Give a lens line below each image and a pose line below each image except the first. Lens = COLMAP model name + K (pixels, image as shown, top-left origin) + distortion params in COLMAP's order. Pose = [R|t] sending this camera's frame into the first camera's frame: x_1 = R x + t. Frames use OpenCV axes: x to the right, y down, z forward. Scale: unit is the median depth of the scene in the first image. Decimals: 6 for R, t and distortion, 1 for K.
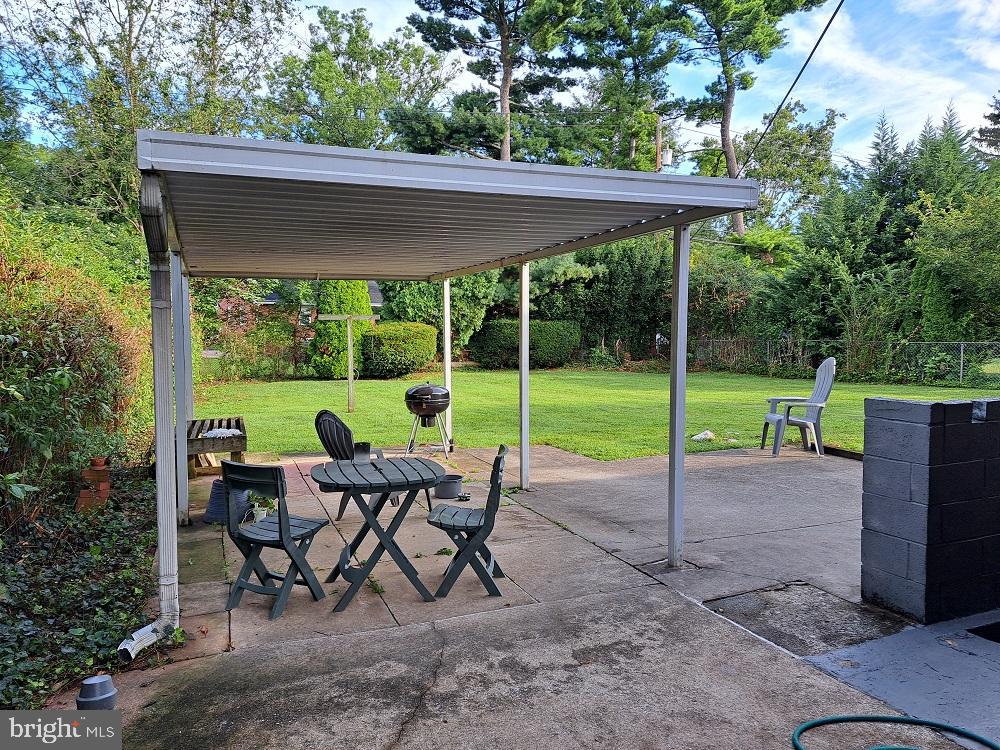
lens RADIAL K [[703.1, 0, 491.8], [0, 703.1, 380.6], [0, 0, 1]] dist [0.051677, -0.060056]
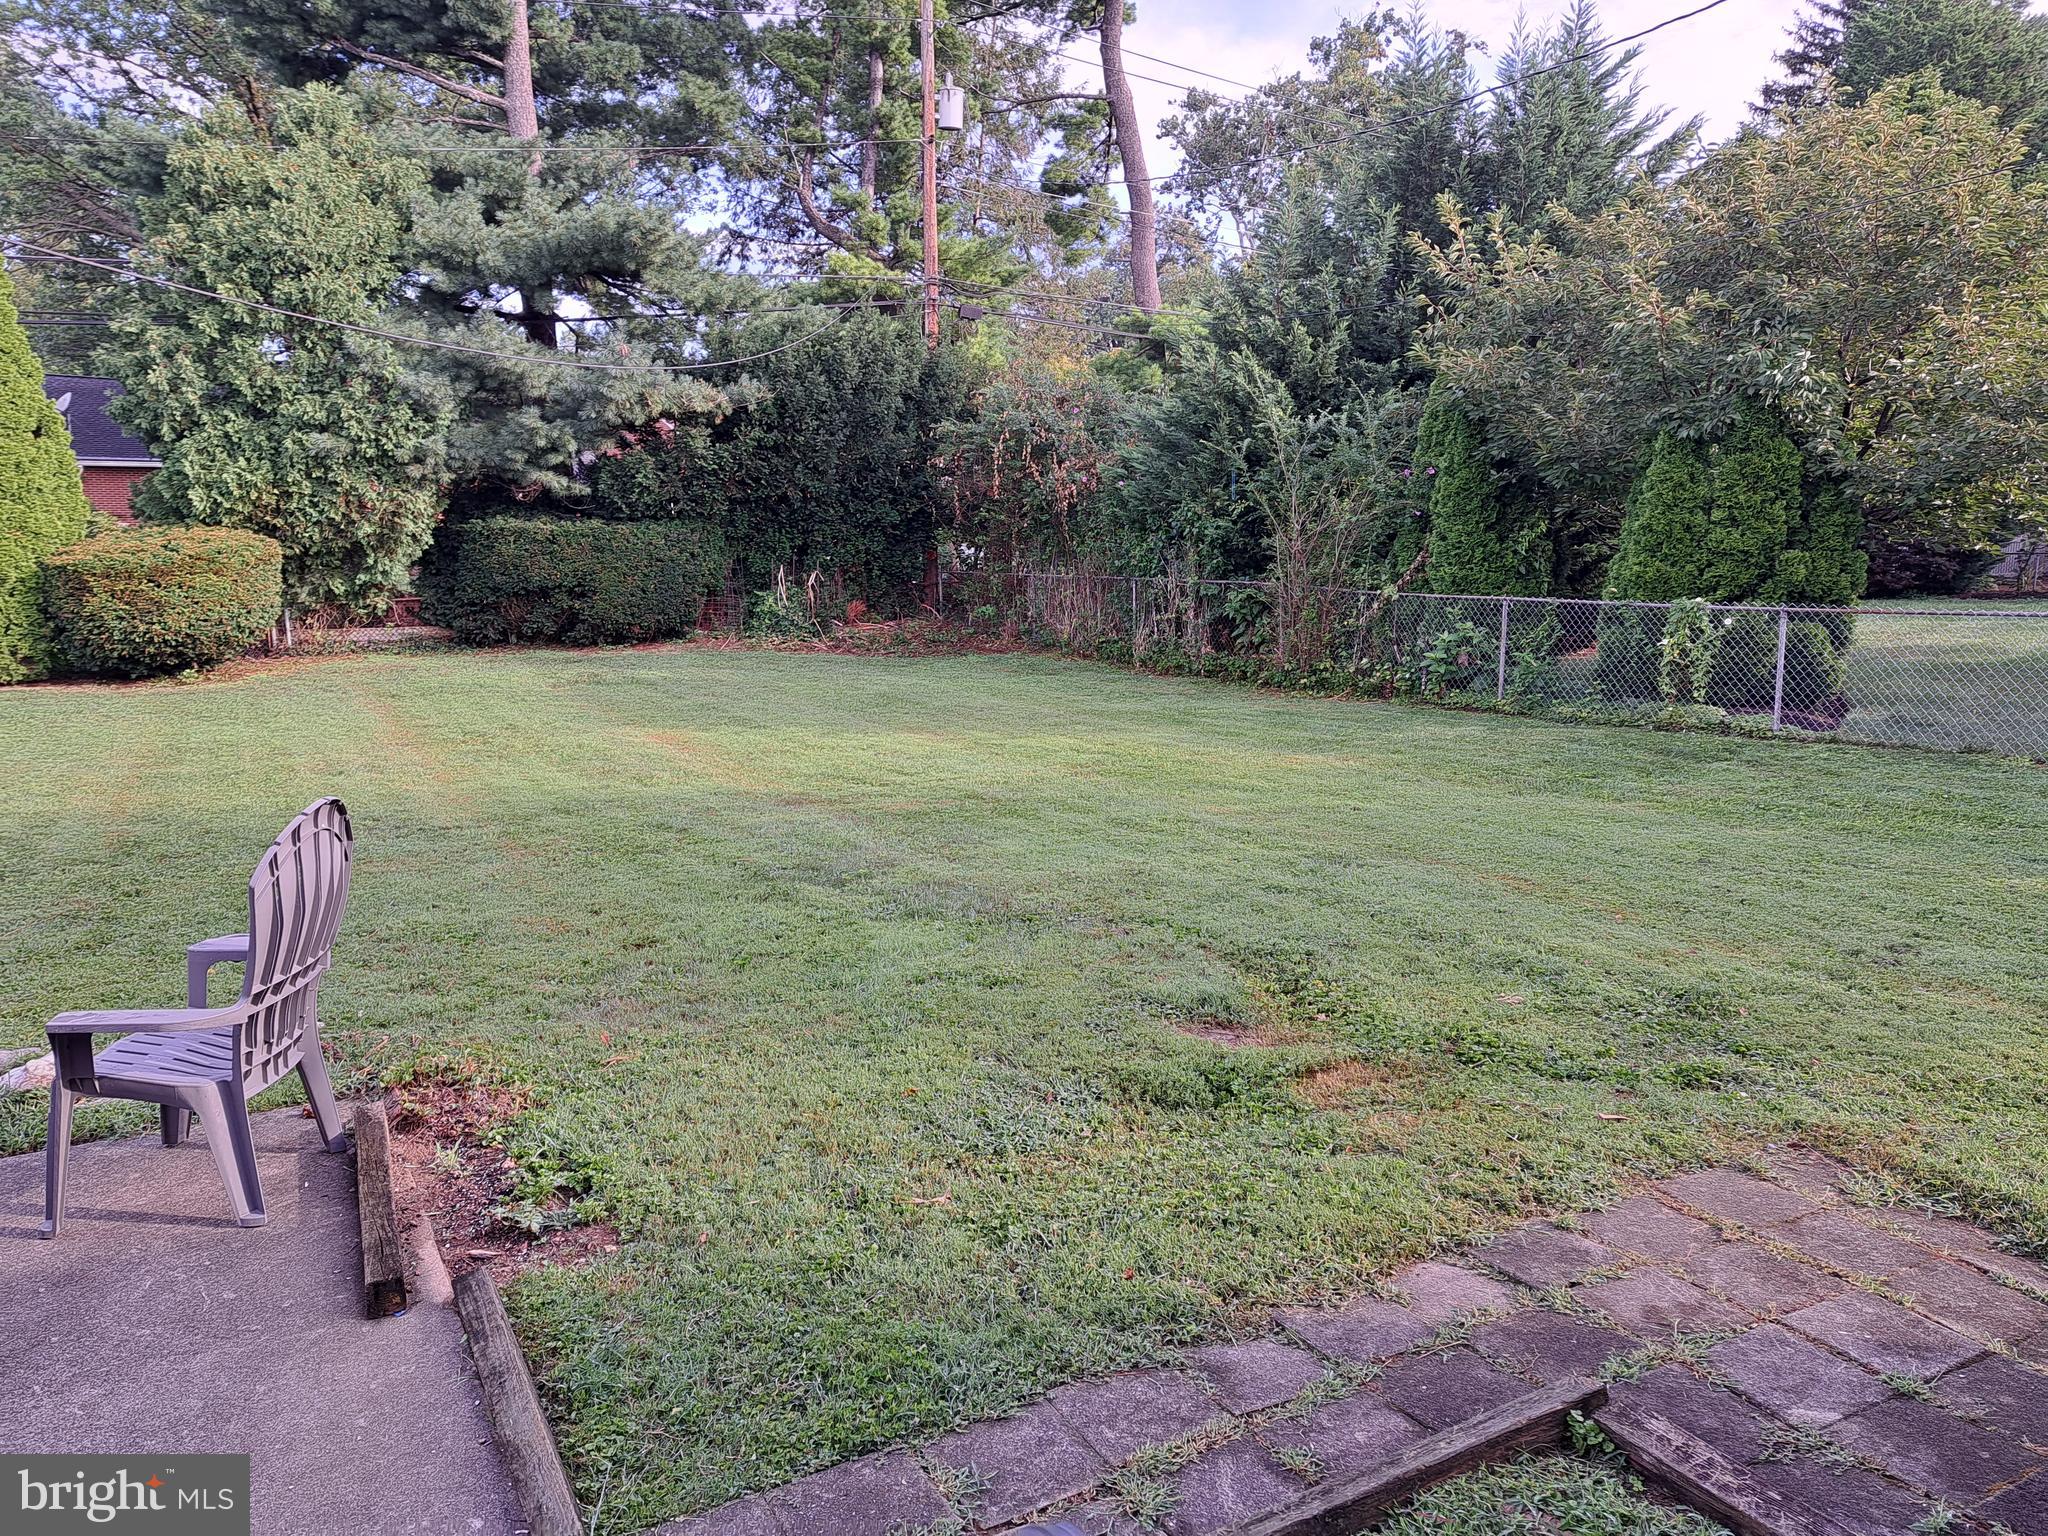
lens RADIAL K [[1440.0, 0, 1017.4], [0, 1440.0, 774.4], [0, 0, 1]] dist [0.051677, -0.060056]
pose [[0.994772, -0.013960, 0.101164, 0.221631], [0.003433, 0.994624, 0.103491, -0.028410], [-0.102065, -0.102602, 0.989472, 0.162392]]
